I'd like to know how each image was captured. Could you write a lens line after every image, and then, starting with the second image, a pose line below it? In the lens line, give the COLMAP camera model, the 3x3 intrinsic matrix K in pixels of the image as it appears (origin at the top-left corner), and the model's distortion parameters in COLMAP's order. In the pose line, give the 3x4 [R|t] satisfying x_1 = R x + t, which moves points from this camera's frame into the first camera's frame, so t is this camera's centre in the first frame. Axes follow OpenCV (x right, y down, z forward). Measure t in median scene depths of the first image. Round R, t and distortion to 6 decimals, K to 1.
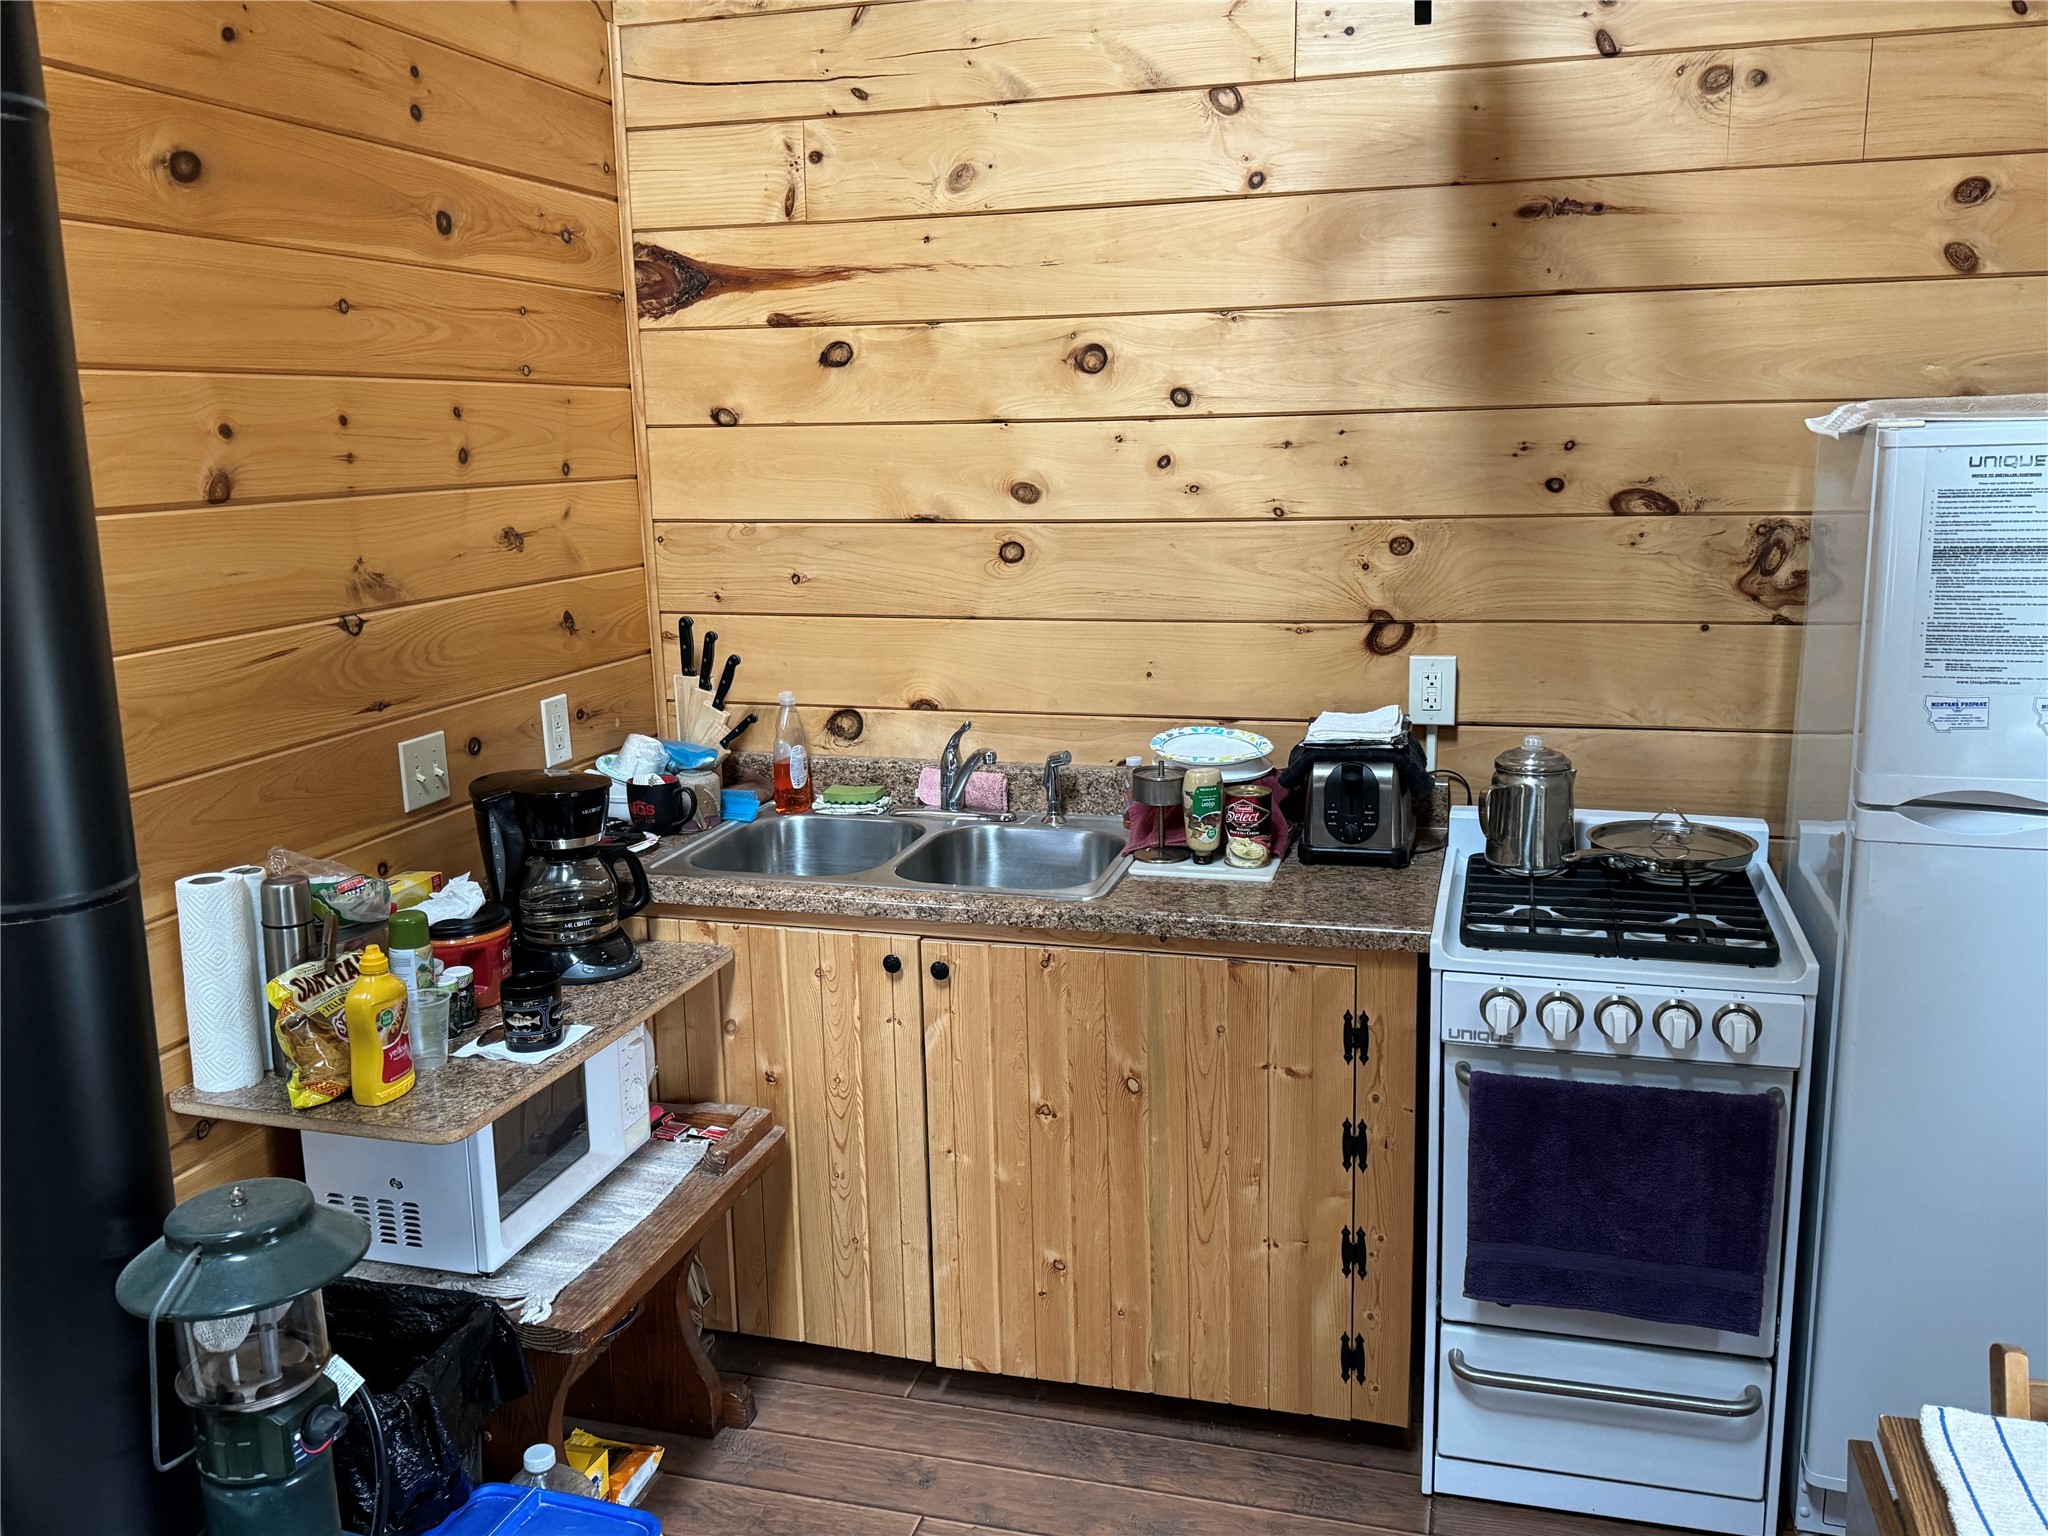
lens RADIAL K [[1677.0, 0, 1011.9], [0, 1677.0, 790.2], [0, 0, 1]] dist [0.084332, -0.130934]
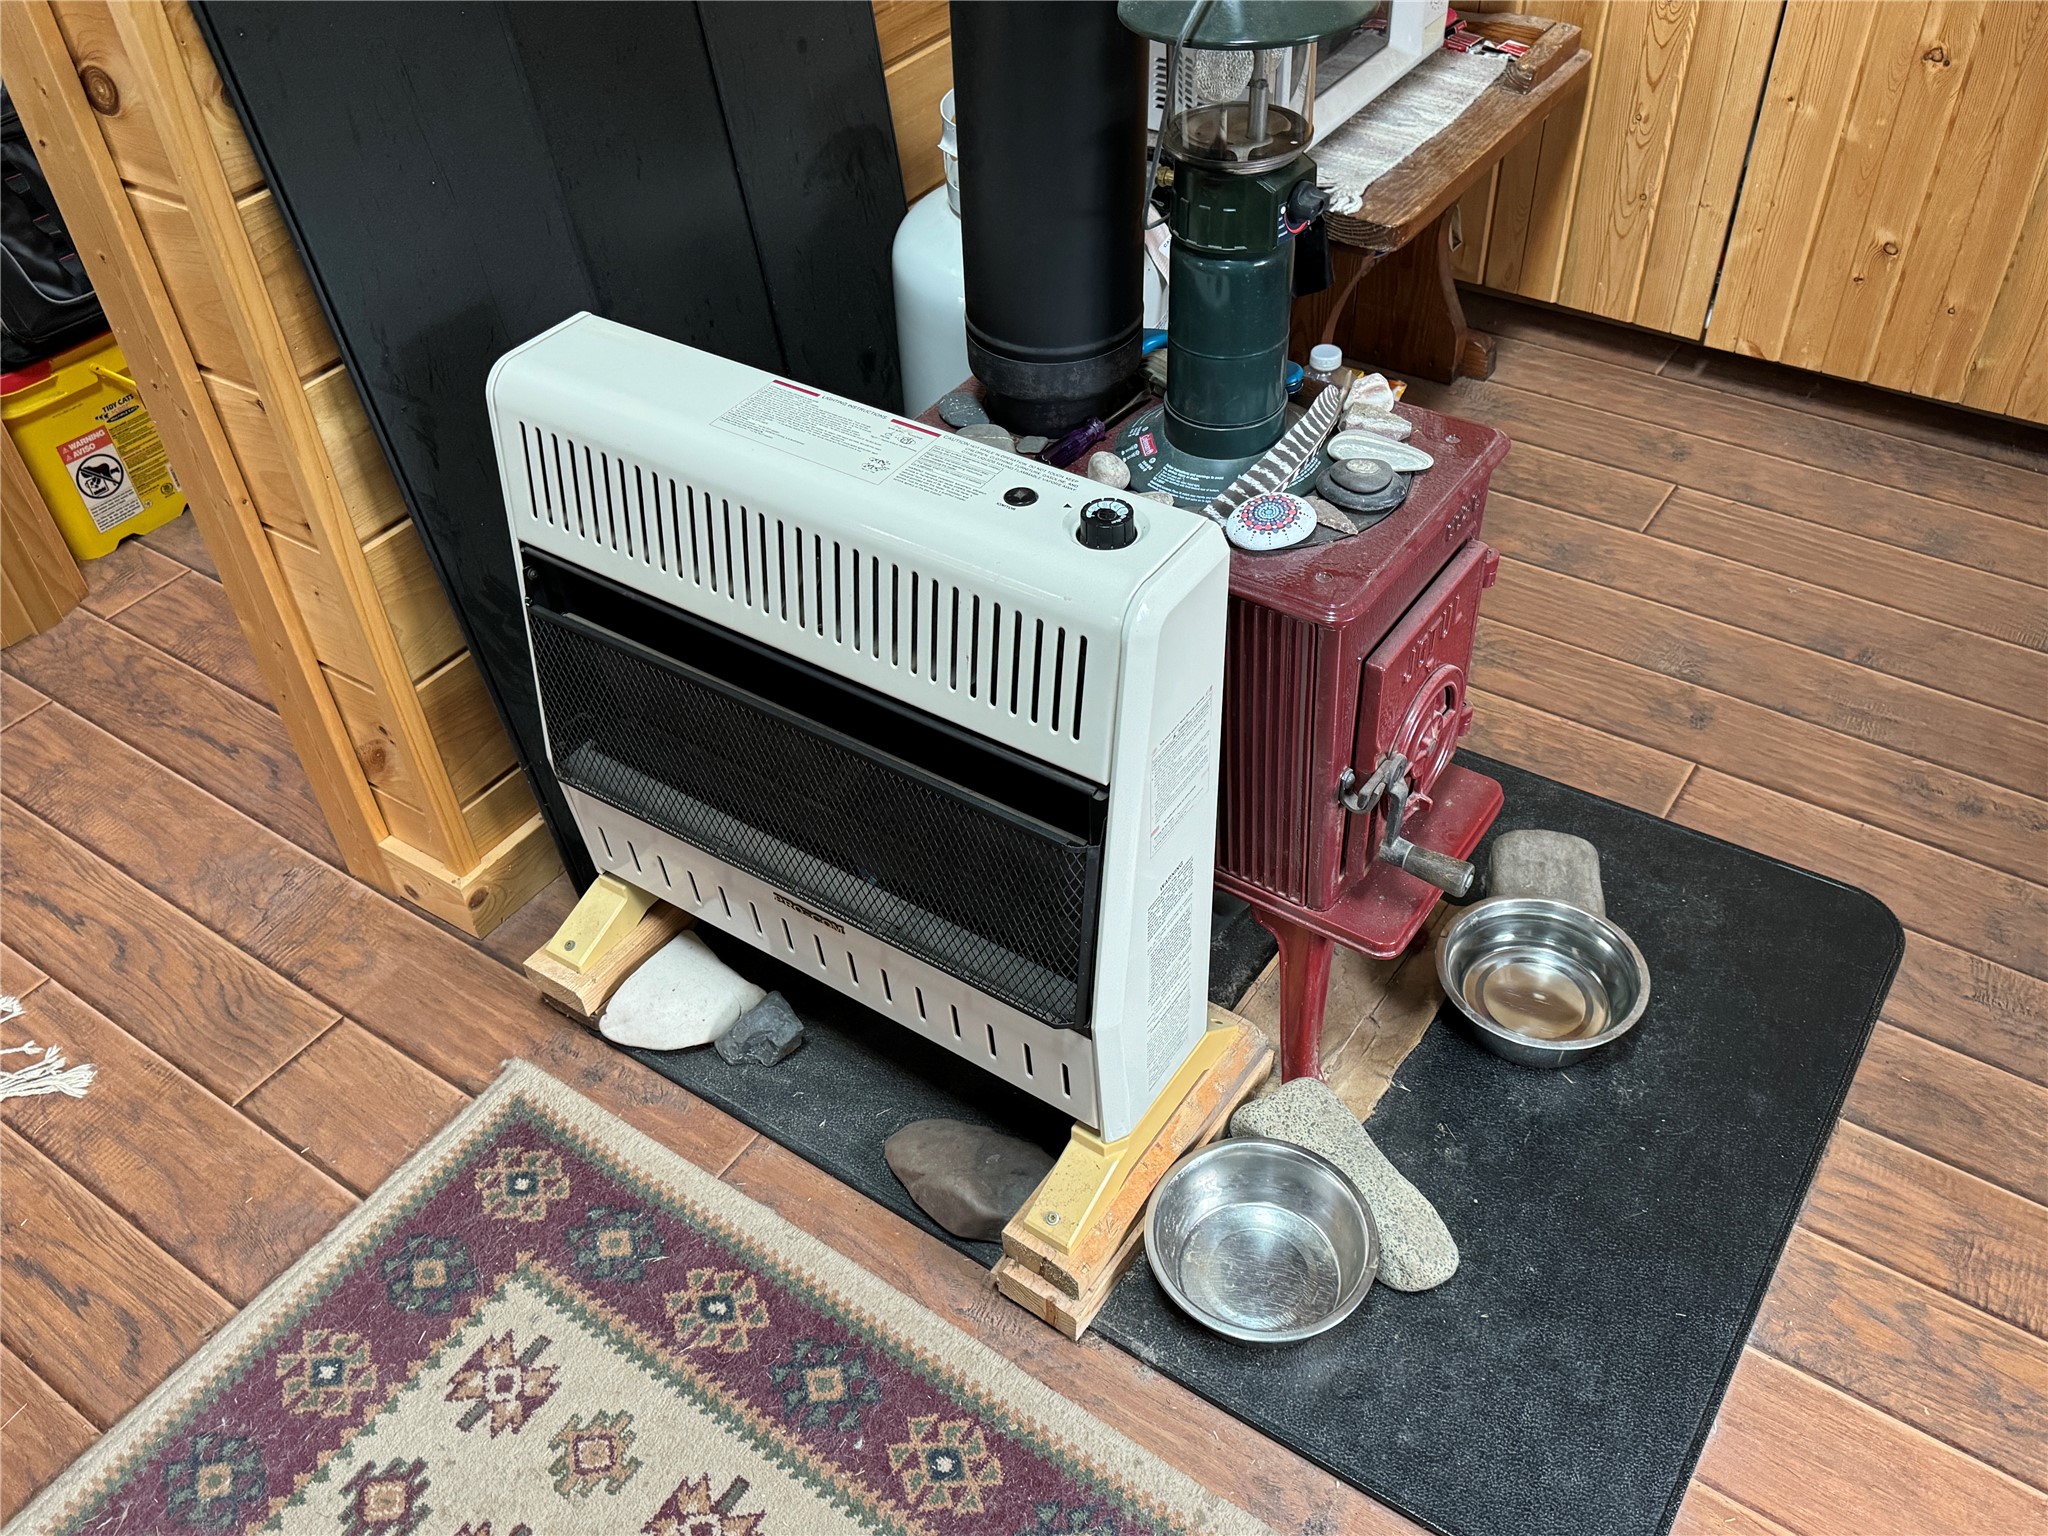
lens RADIAL K [[1677.0, 0, 1037.2], [0, 1677.0, 765.1], [0, 0, 1]] dist [0.084332, -0.130934]
pose [[0.957275, 0.193735, -0.214689, -0.154082], [-0.061551, 0.861901, 0.503327, 0.096552], [0.282553, -0.468608, 0.837001, 0.013561]]
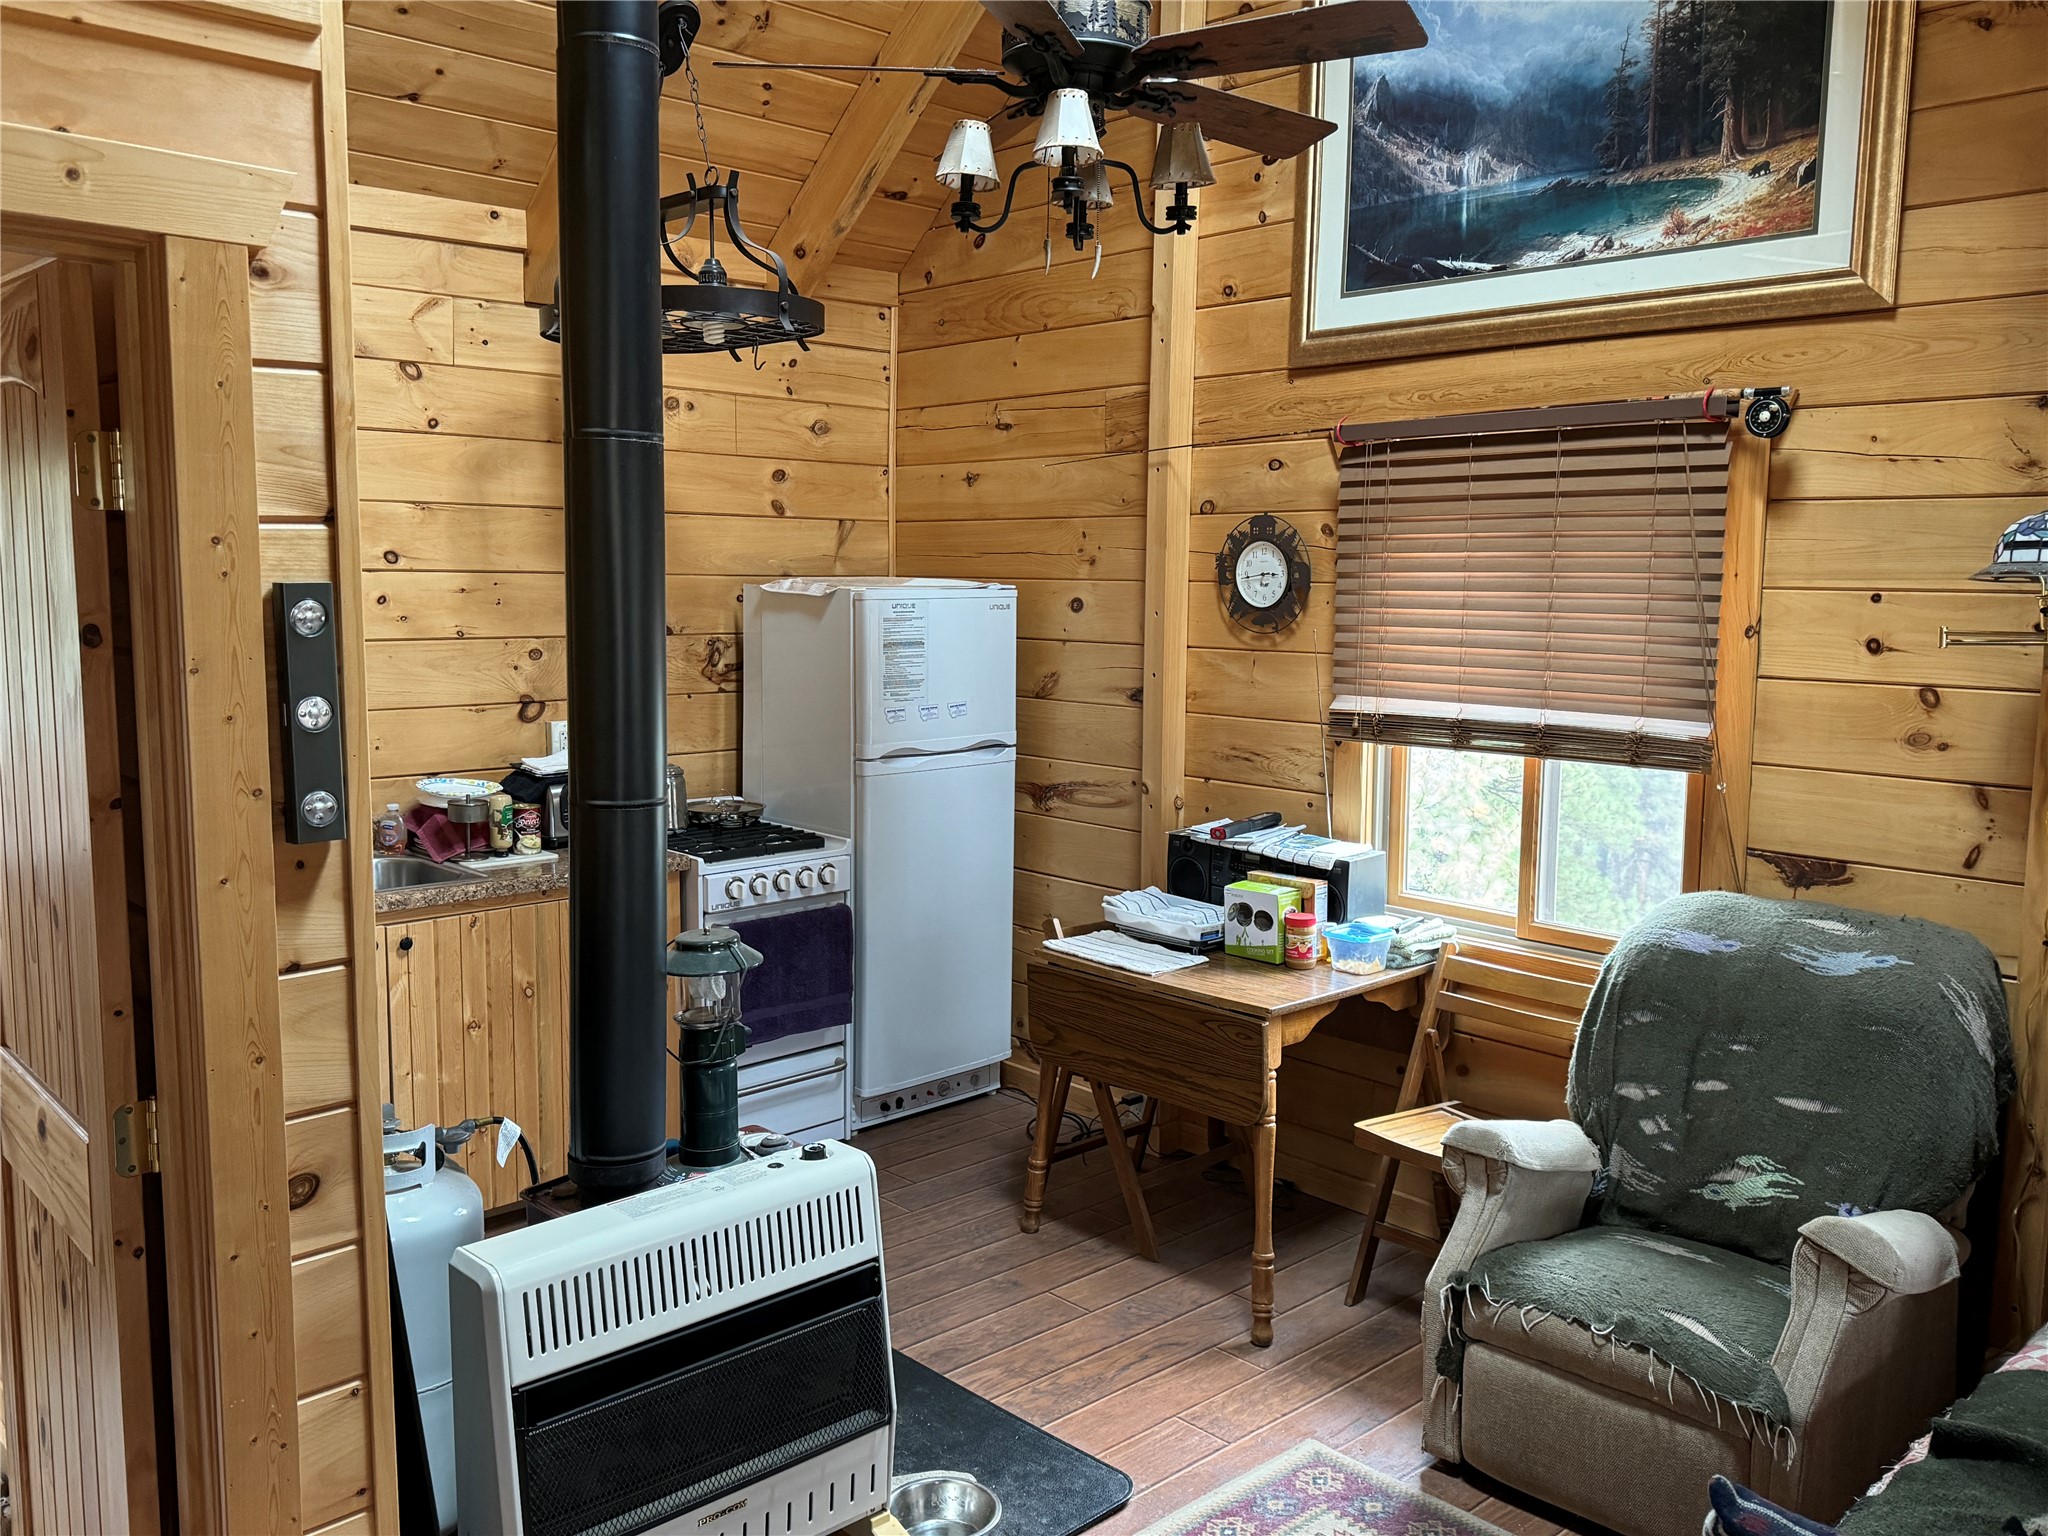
lens RADIAL K [[1677.0, 0, 1023.1], [0, 1677.0, 789.3], [0, 0, 1]] dist [0.084332, -0.130934]
pose [[0.497815, -0.085493, 0.863059, -1.007140], [0.162715, 0.986666, 0.003883, 0.055544], [-0.851883, 0.138499, 0.505088, -0.208998]]
